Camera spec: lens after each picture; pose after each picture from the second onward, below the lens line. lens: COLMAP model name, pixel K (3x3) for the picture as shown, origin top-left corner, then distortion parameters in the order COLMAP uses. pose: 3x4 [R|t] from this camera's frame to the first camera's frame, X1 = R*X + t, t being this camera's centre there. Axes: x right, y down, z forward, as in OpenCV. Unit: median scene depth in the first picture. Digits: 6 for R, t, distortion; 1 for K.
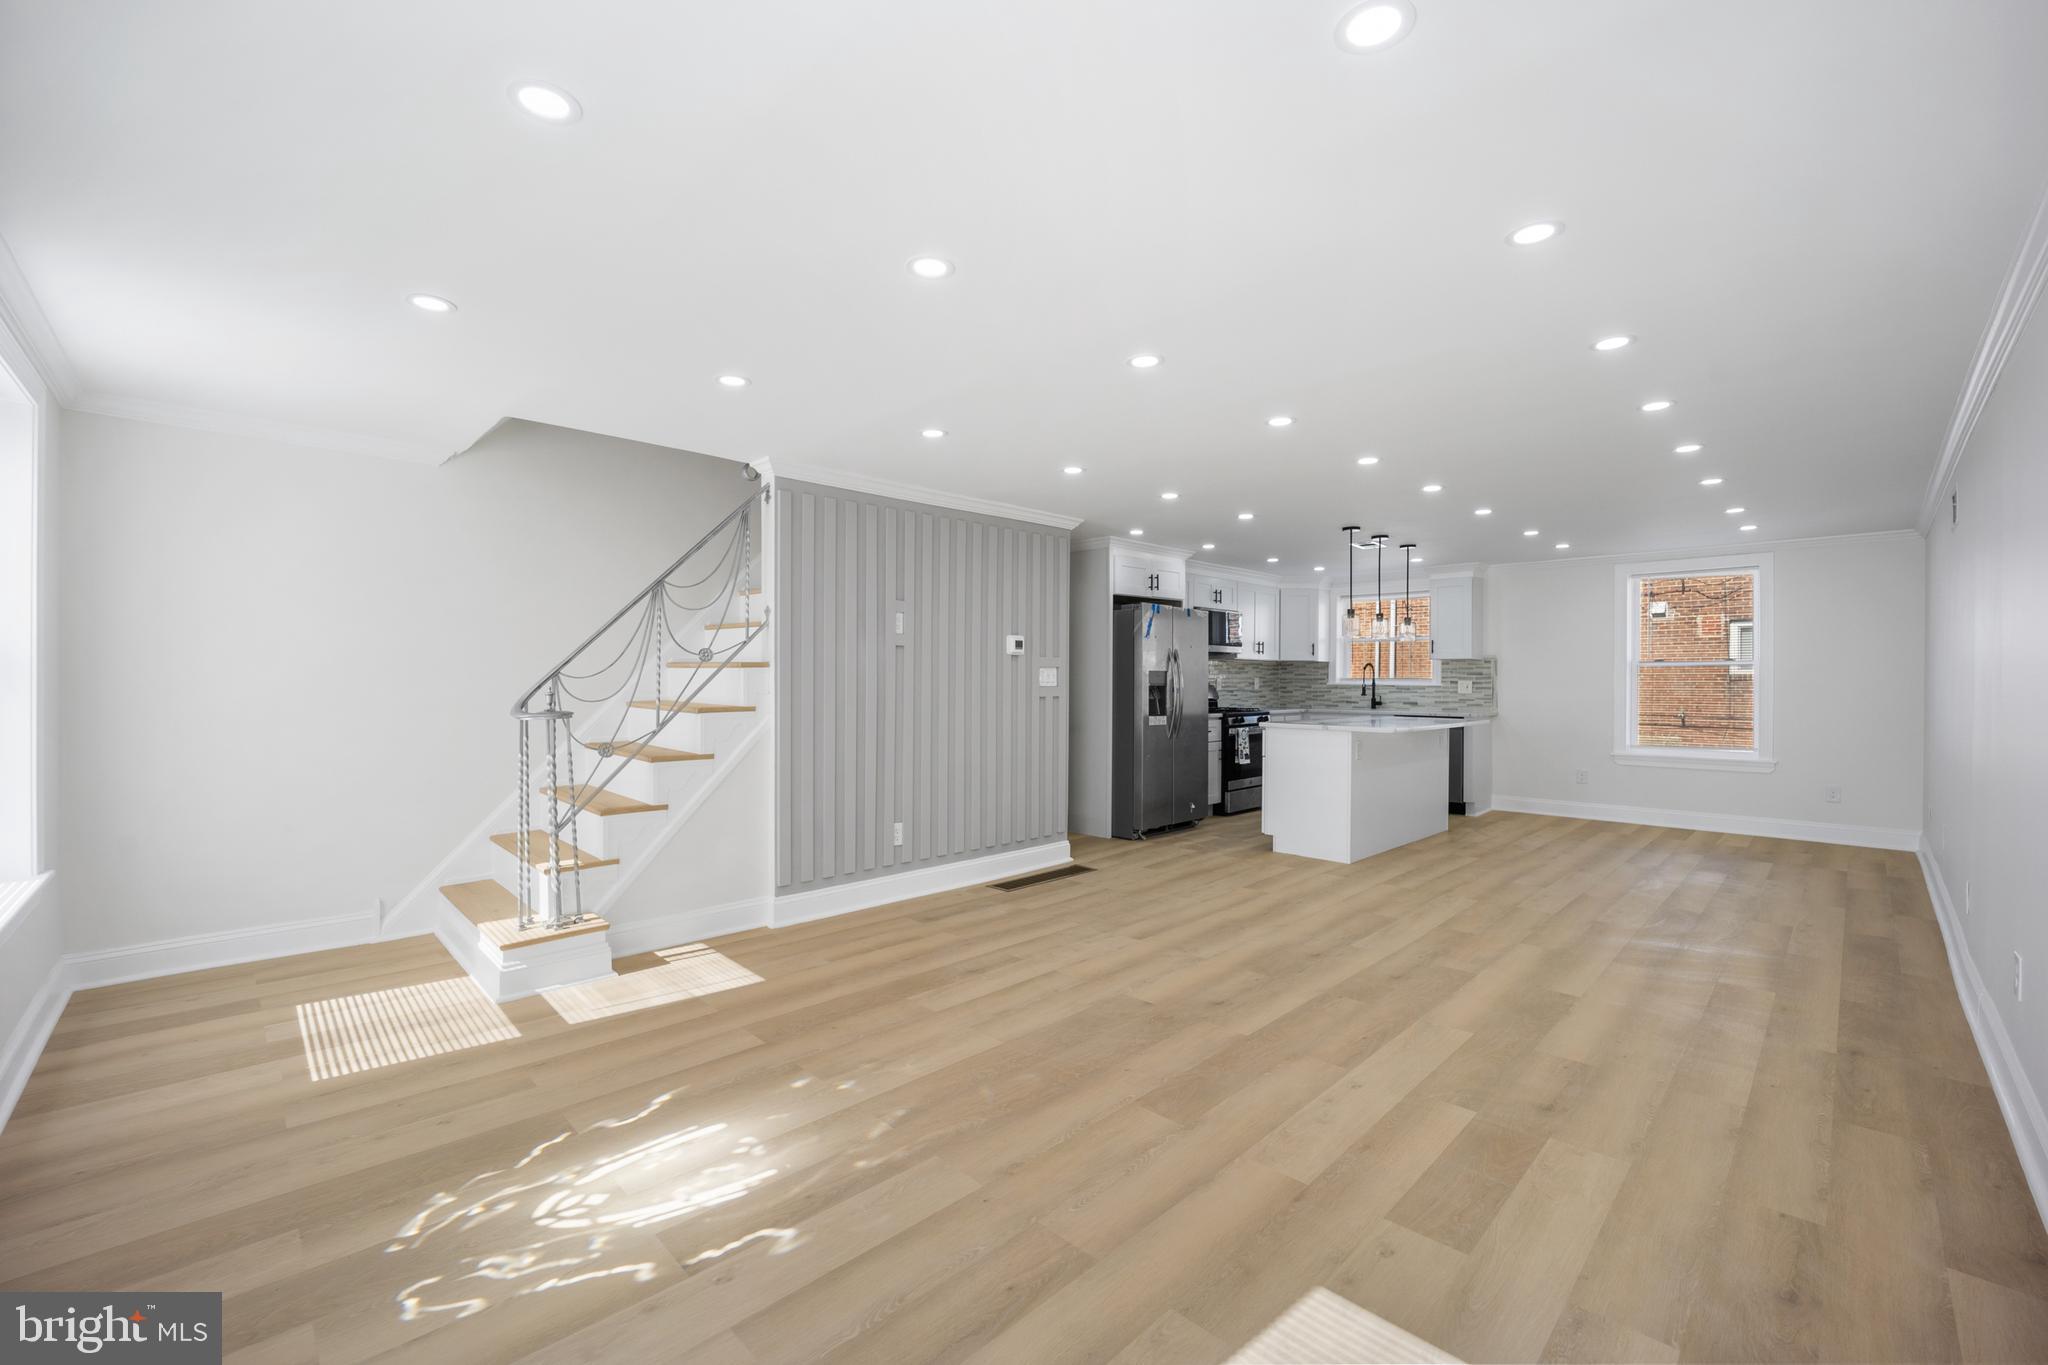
lens RADIAL K [[835.1, 0, 1021.0], [0, 835.1, 678.6], [0, 0, 1]] dist [-0.013522, -0.005948]
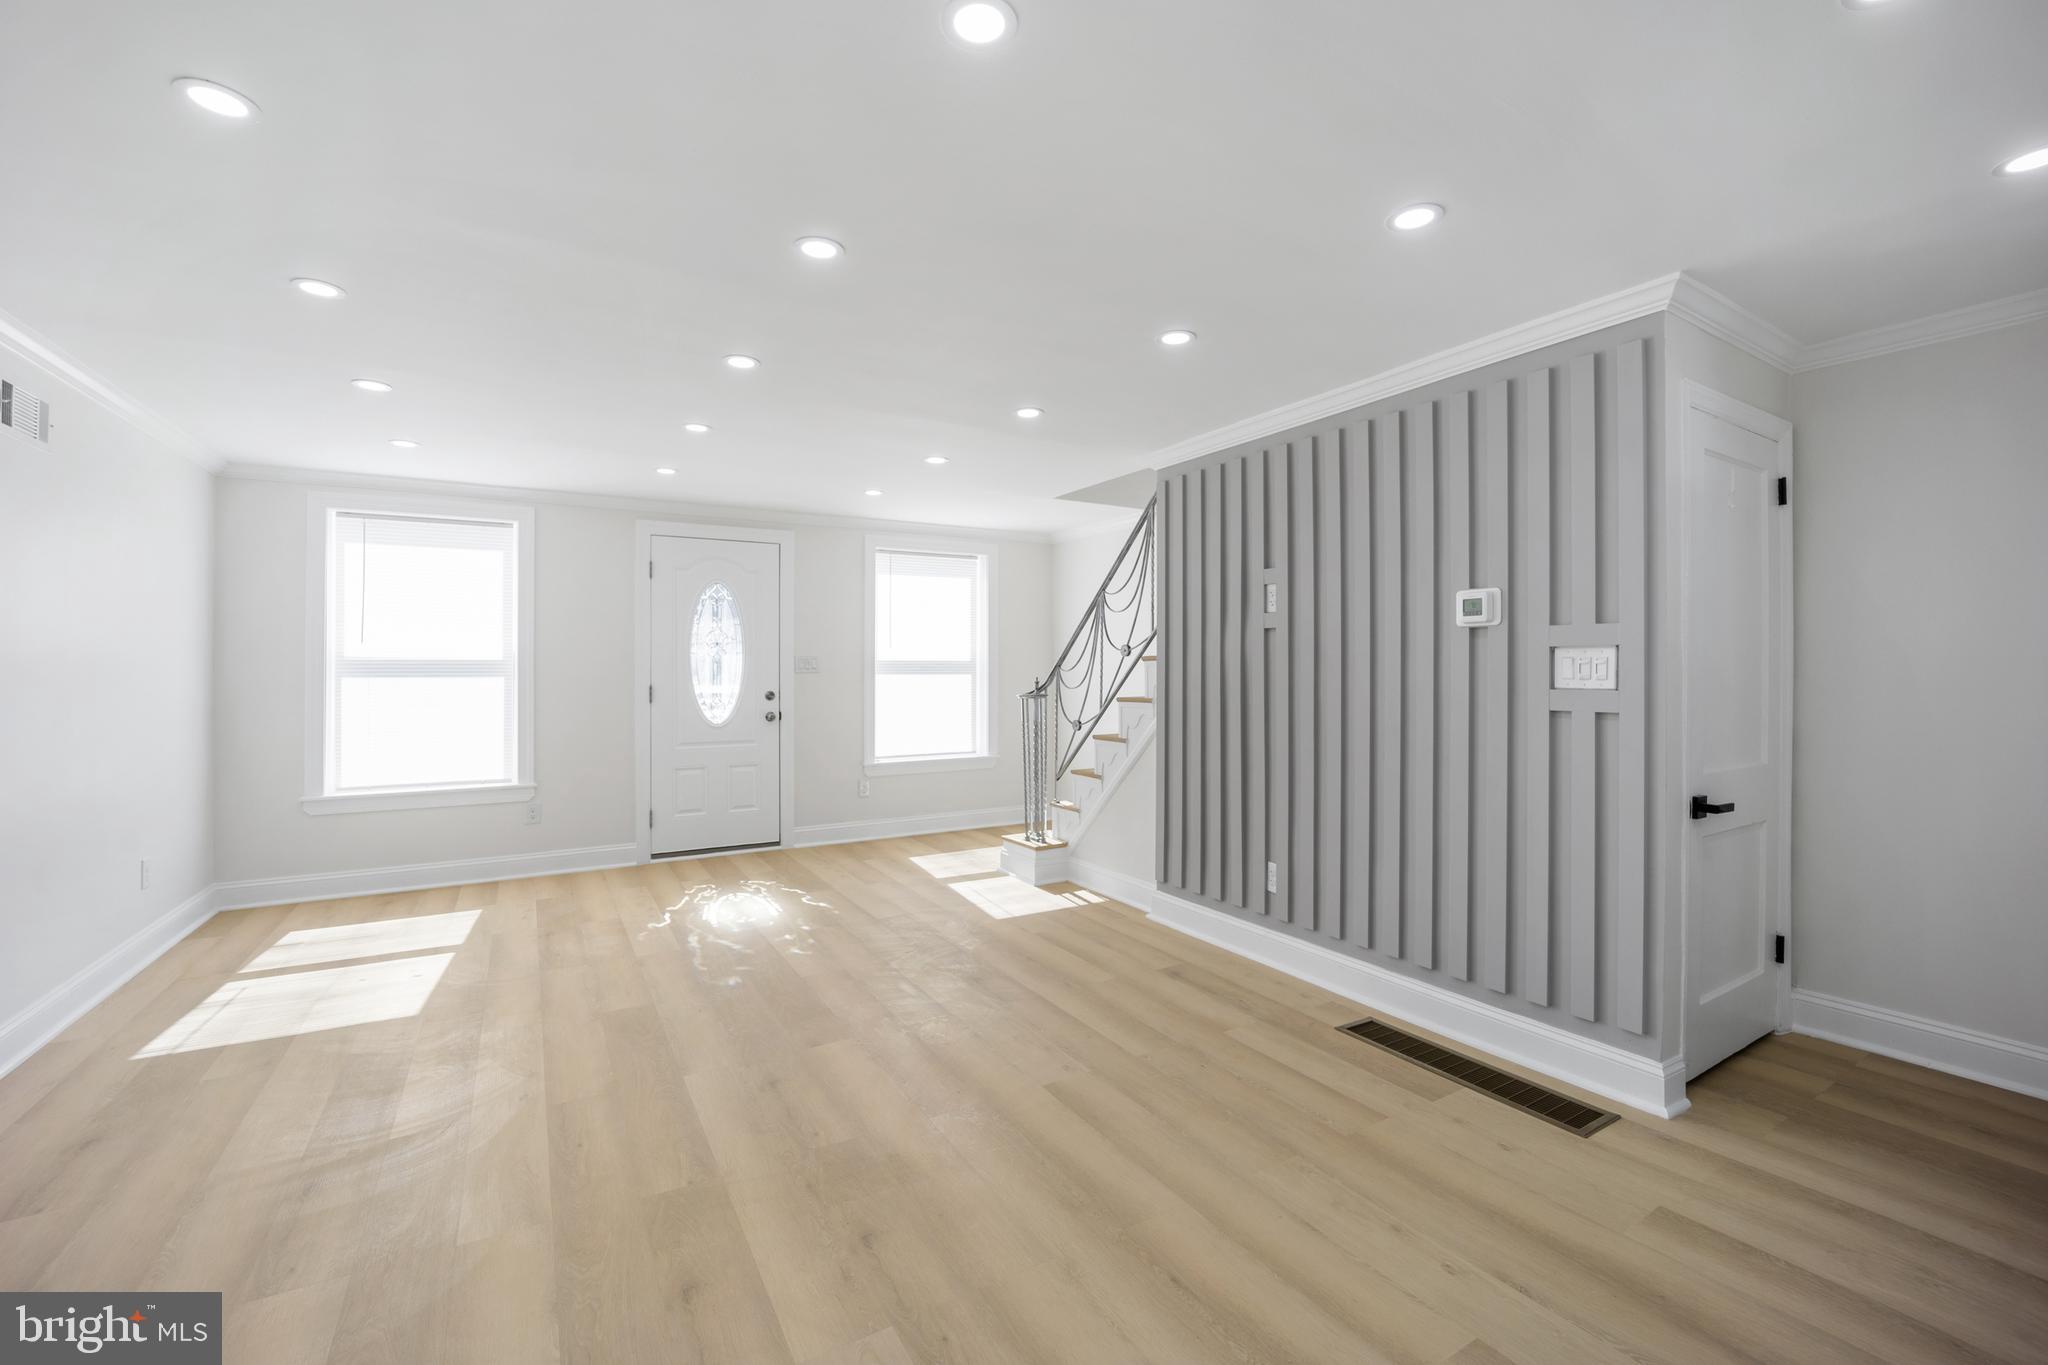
lens RADIAL K [[837.3, 0, 1017.1], [0, 837.3, 664.2], [0, 0, 1]] dist [-0.024817, 0.000195]
pose [[-0.241520, -0.008718, -0.970357, 0.569318], [-0.000728, 0.999961, -0.008803, -0.000338], [0.970396, -0.001419, -0.241517, 0.848848]]
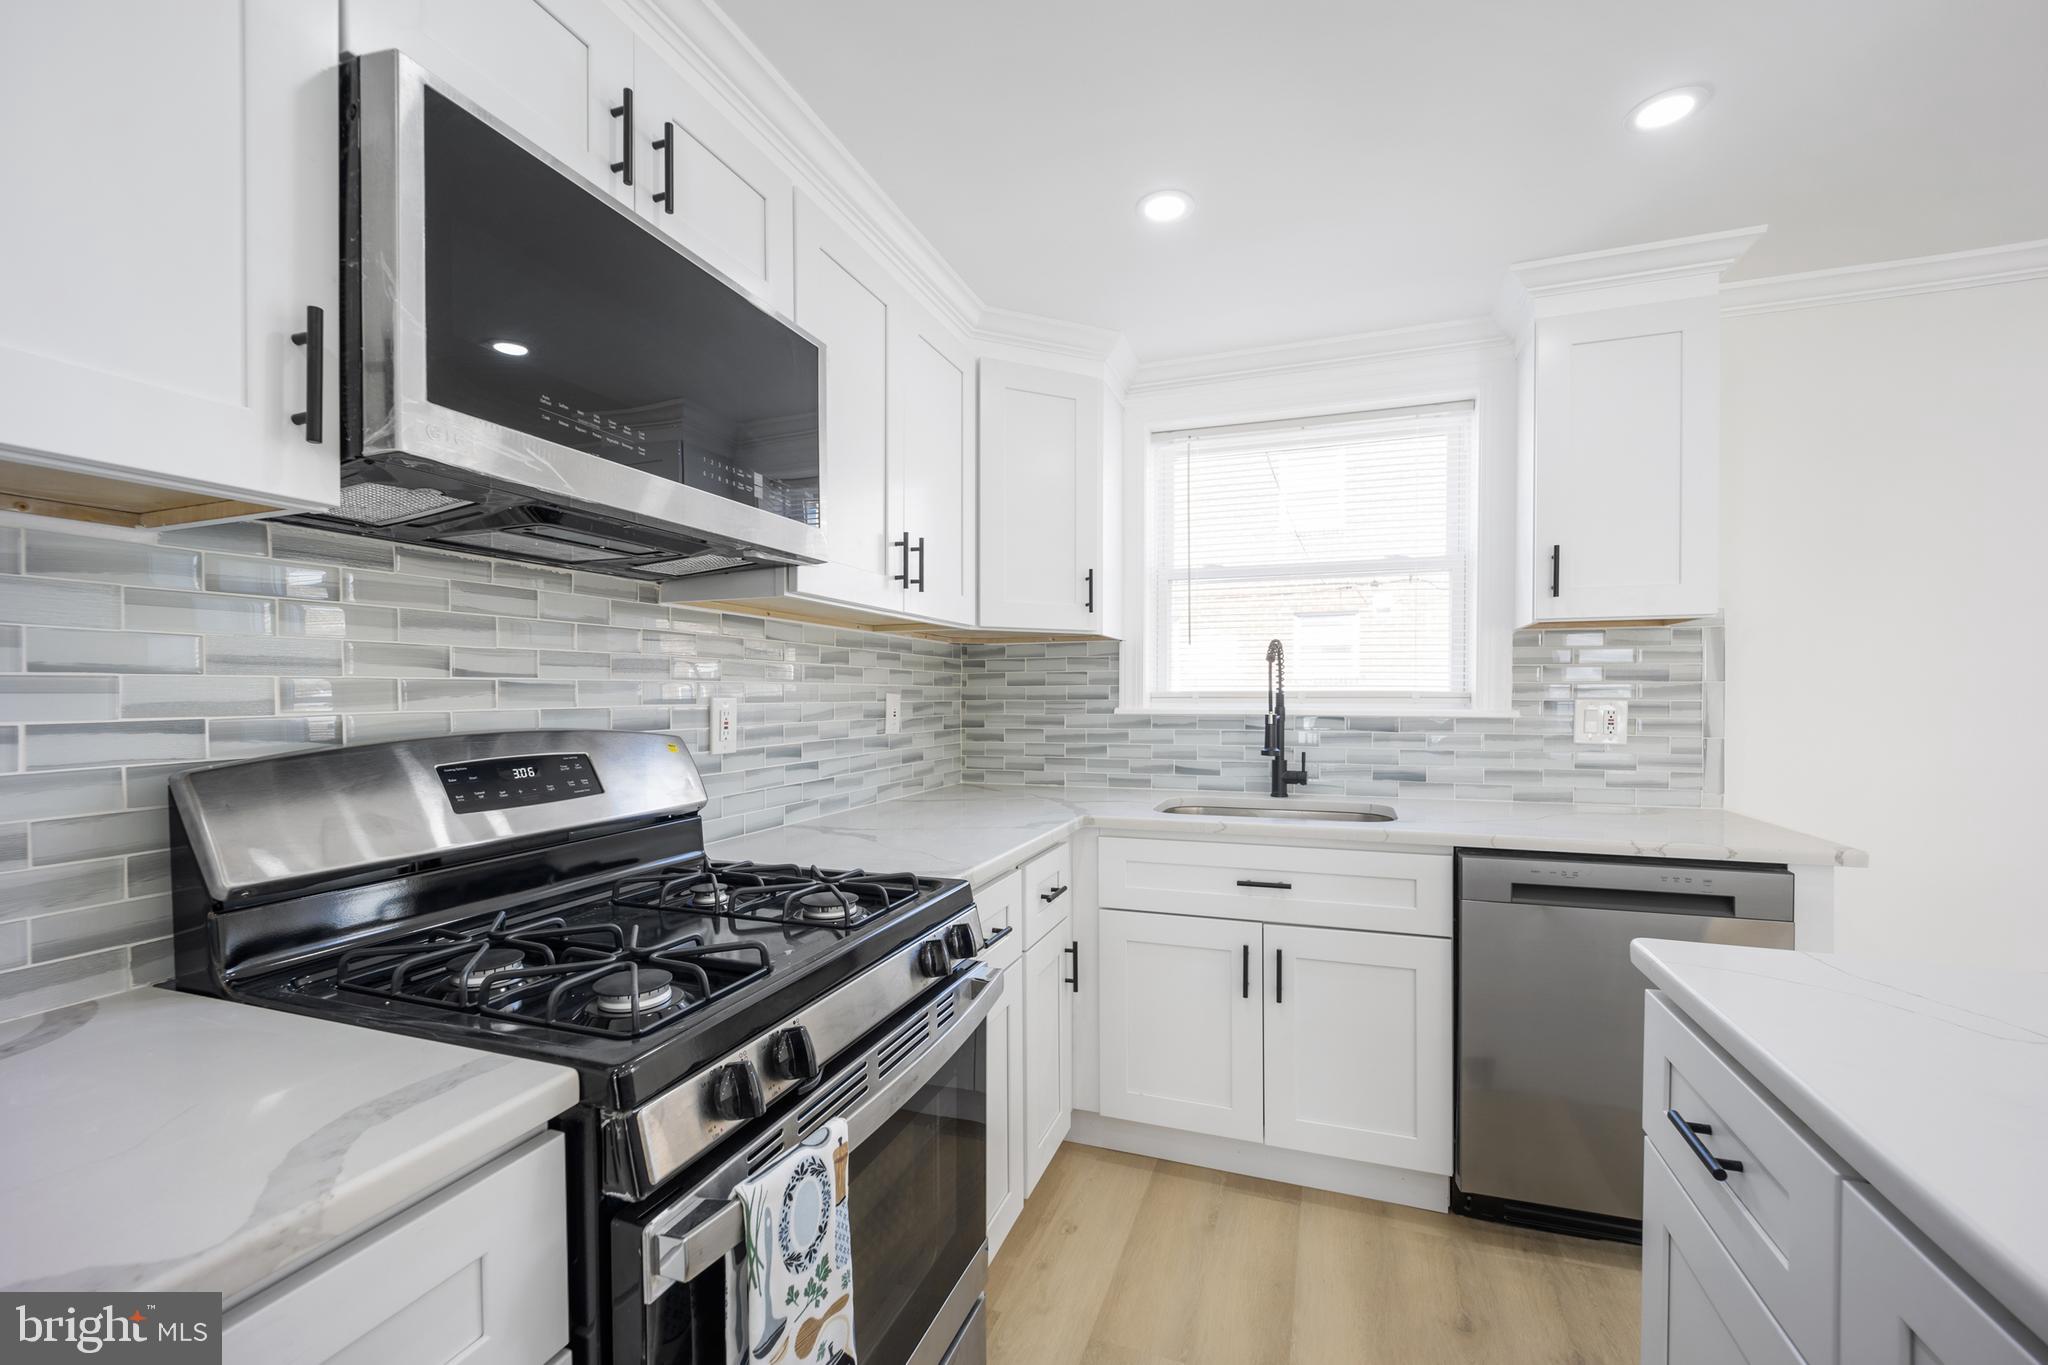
lens RADIAL K [[841.0, 0, 1027.2], [0, 841.0, 698.6], [0, 0, 1]] dist [-0.000653, -0.000048]
pose [[0.902145, -0.009634, 0.431325, 0.348652], [0.006032, 0.999935, 0.009718, -0.003033], [-0.431391, -0.006165, 0.902144, 1.256993]]
